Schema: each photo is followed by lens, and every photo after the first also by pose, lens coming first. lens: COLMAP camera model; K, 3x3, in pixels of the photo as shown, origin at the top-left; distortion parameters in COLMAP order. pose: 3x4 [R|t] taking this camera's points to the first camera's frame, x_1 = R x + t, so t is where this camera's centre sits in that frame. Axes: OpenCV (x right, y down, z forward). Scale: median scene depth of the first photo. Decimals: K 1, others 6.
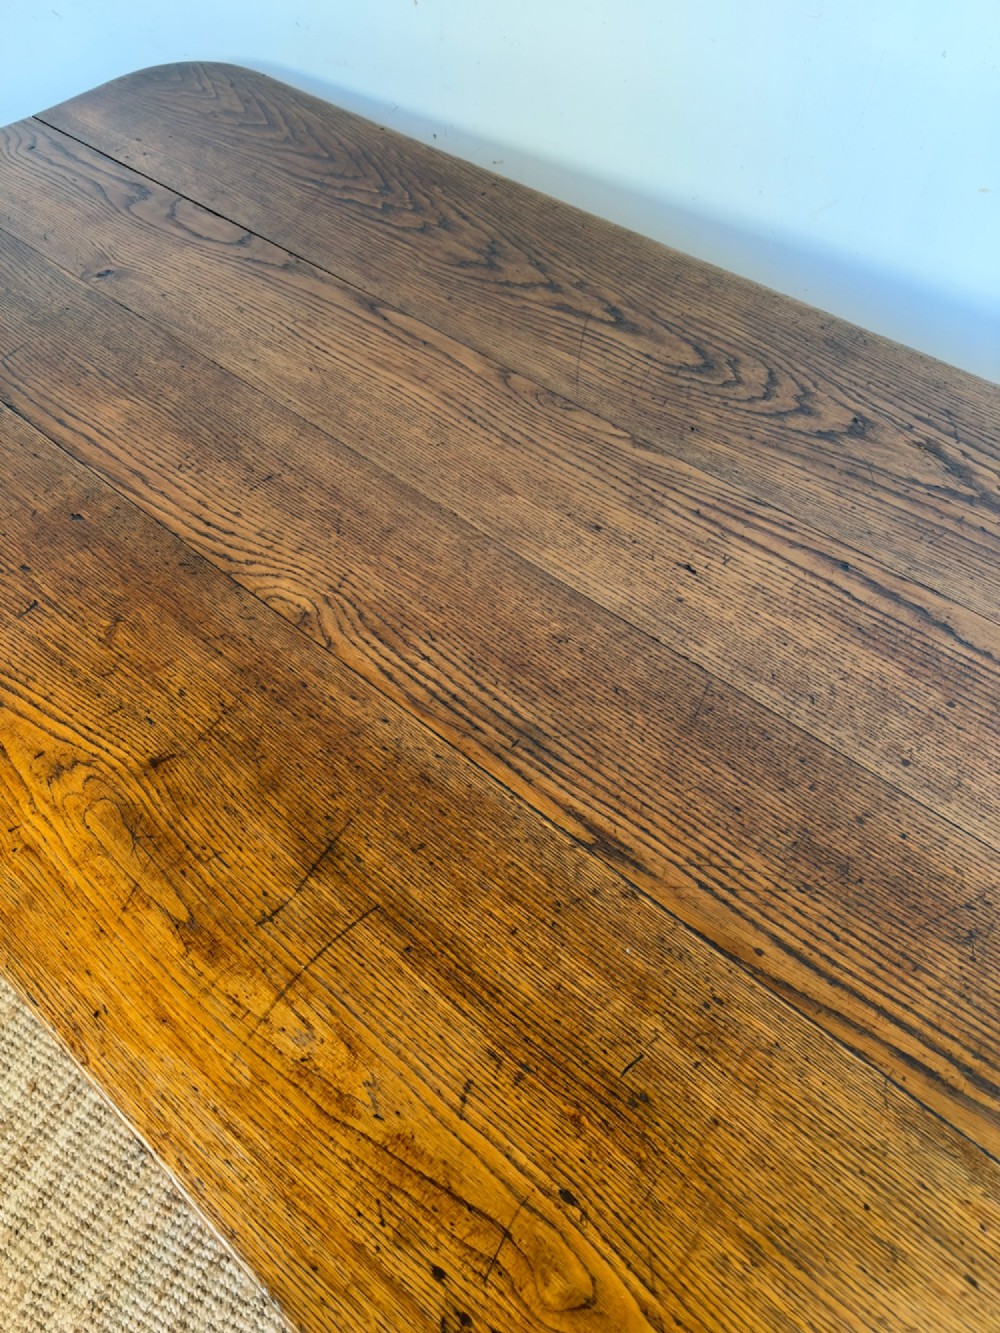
lens RADIAL K [[1010.4, 0, 489.7], [0, 1010.4, 684.3], [0, 0, 1]] dist [-0.016469, 0.010415]
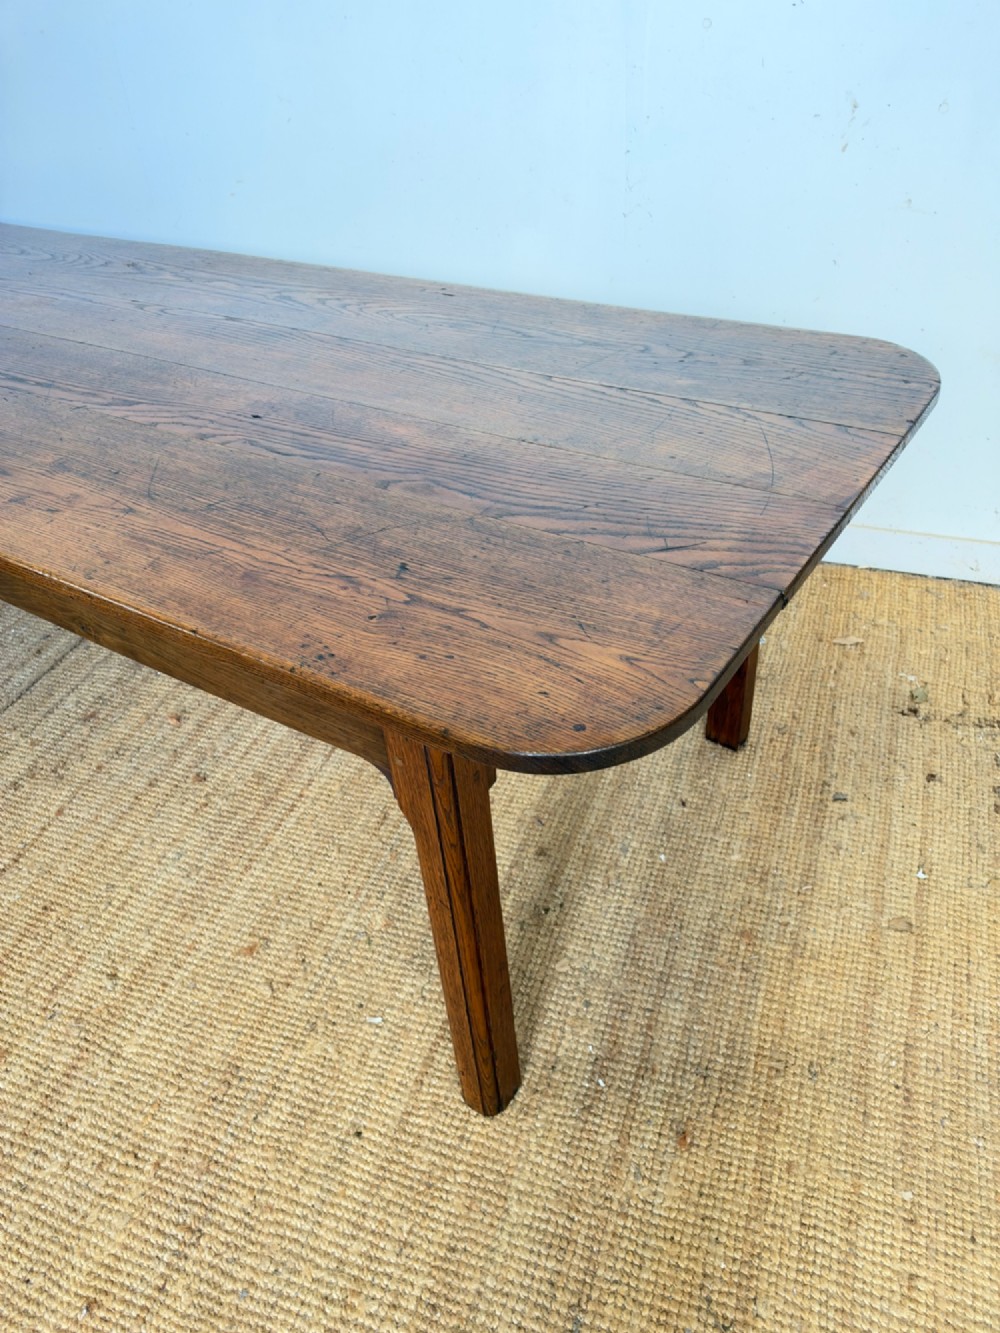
lens RADIAL K [[1010.4, 0, 511.0], [0, 1010.4, 682.5], [0, 0, 1]] dist [-0.016469, 0.010415]
pose [[0.988726, -0.126473, 0.080158, 1.112910], [0.142730, 0.957875, -0.249207, 1.502086], [-0.045263, 0.257838, 0.965127, -1.058862]]
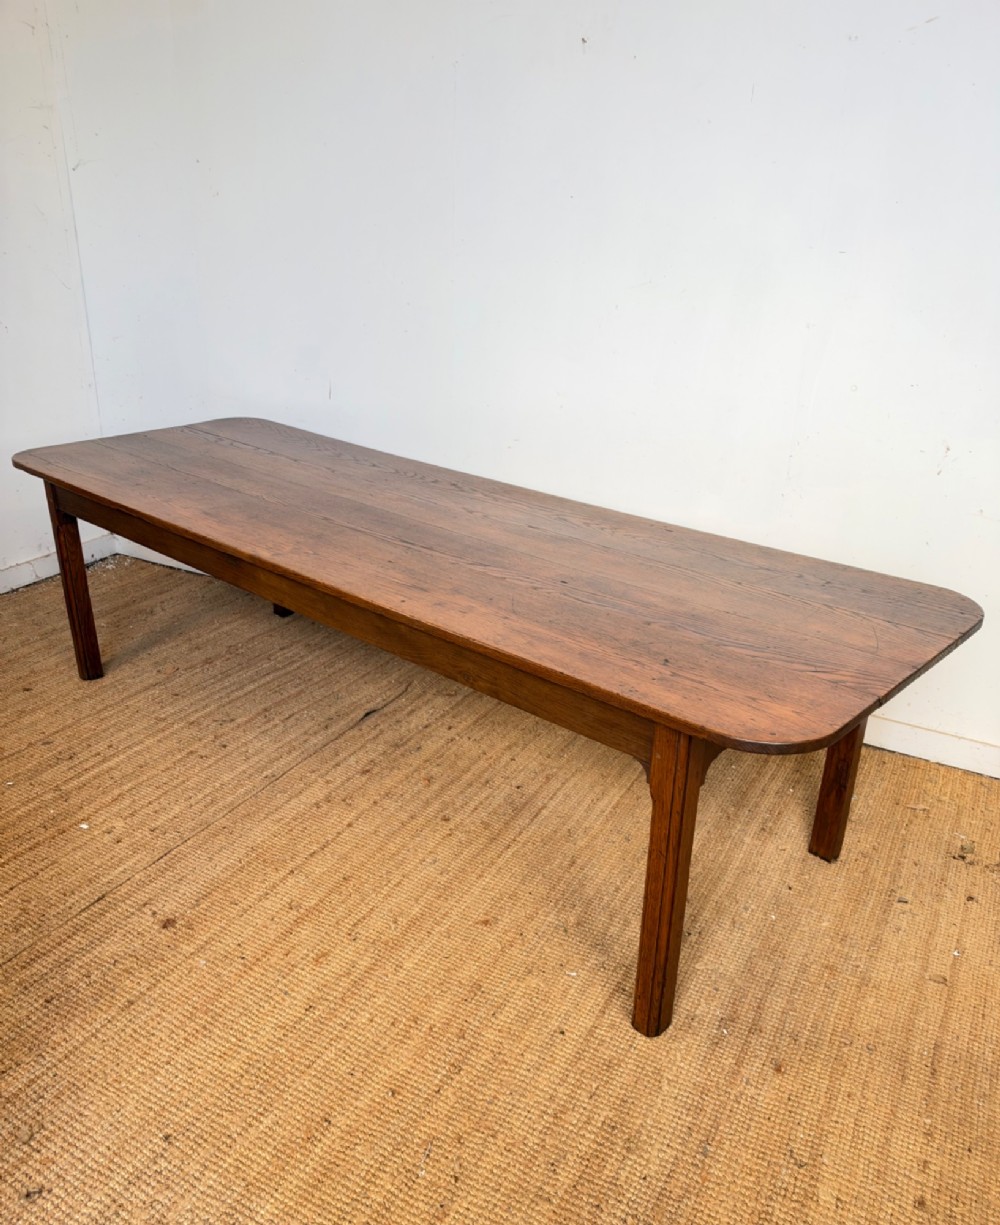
lens RADIAL K [[1011.5, 0, 508.5], [0, 1011.5, 641.4], [0, 0, 1]] dist [0.012448, -0.024610]
pose [[0.998945, 0.043996, 0.013131, 0.692132], [-0.031808, 0.869382, -0.493115, 2.168155], [-0.033111, 0.492178, 0.869865, -1.940777]]
